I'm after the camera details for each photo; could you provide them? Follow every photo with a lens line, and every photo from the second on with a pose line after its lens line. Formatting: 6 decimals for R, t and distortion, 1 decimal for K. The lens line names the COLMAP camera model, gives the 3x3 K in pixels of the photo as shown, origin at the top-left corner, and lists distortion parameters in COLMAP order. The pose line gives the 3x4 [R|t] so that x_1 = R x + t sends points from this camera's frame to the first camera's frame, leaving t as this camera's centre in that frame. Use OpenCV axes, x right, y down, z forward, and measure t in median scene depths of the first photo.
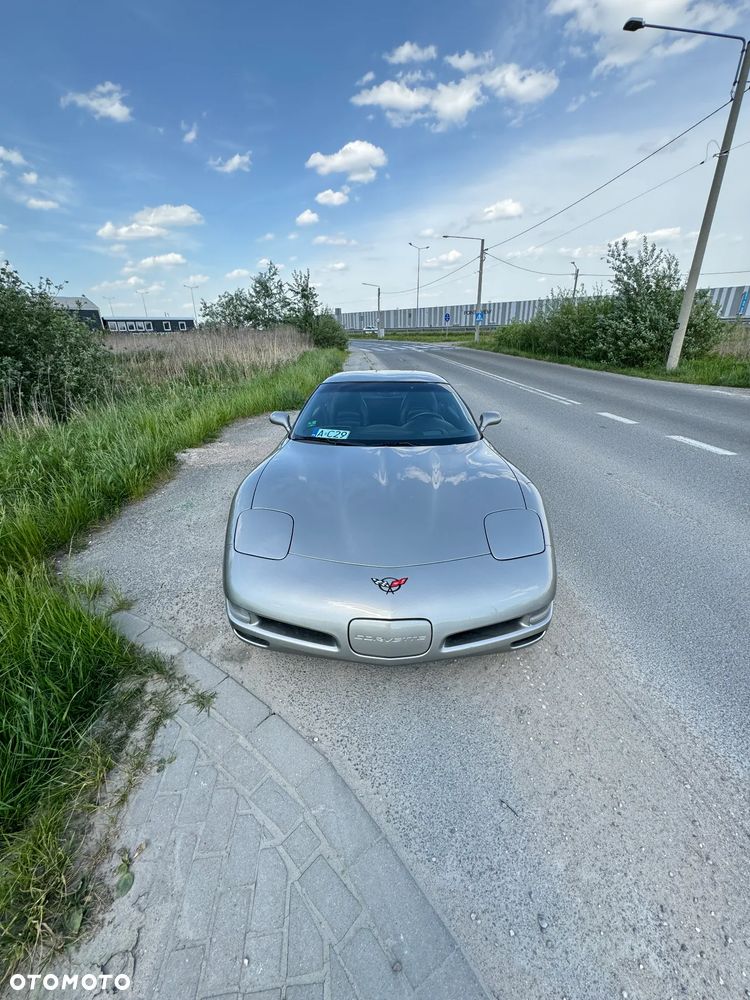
lens RADIAL K [[399.0, 0, 375.0], [0, 399.0, 500.0], [0, 0, 1]] dist [-0.001170, 0.000156]
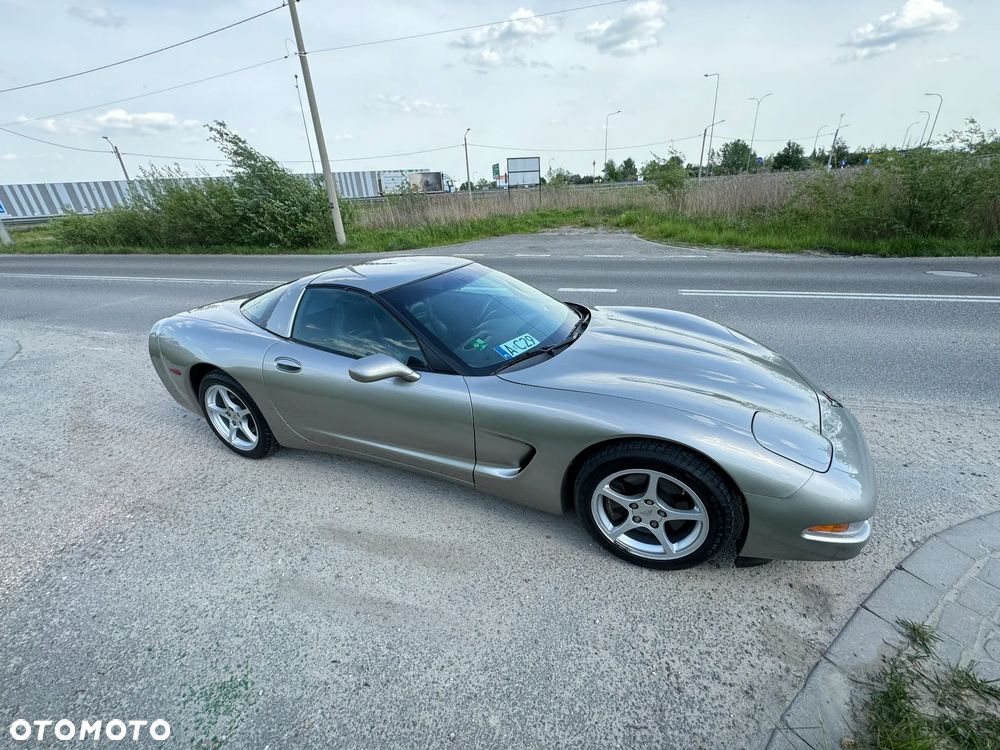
lens RADIAL K [[399.0, 0, 499.6], [0, 399.0, 376.0], [0, 0, 1]] dist [-0.001170, 0.000156]
pose [[0.380753, -0.385009, 0.840711, -0.709996], [0.402775, 0.887465, 0.224005, -0.278180], [-0.832346, 0.253327, 0.492977, 0.679432]]
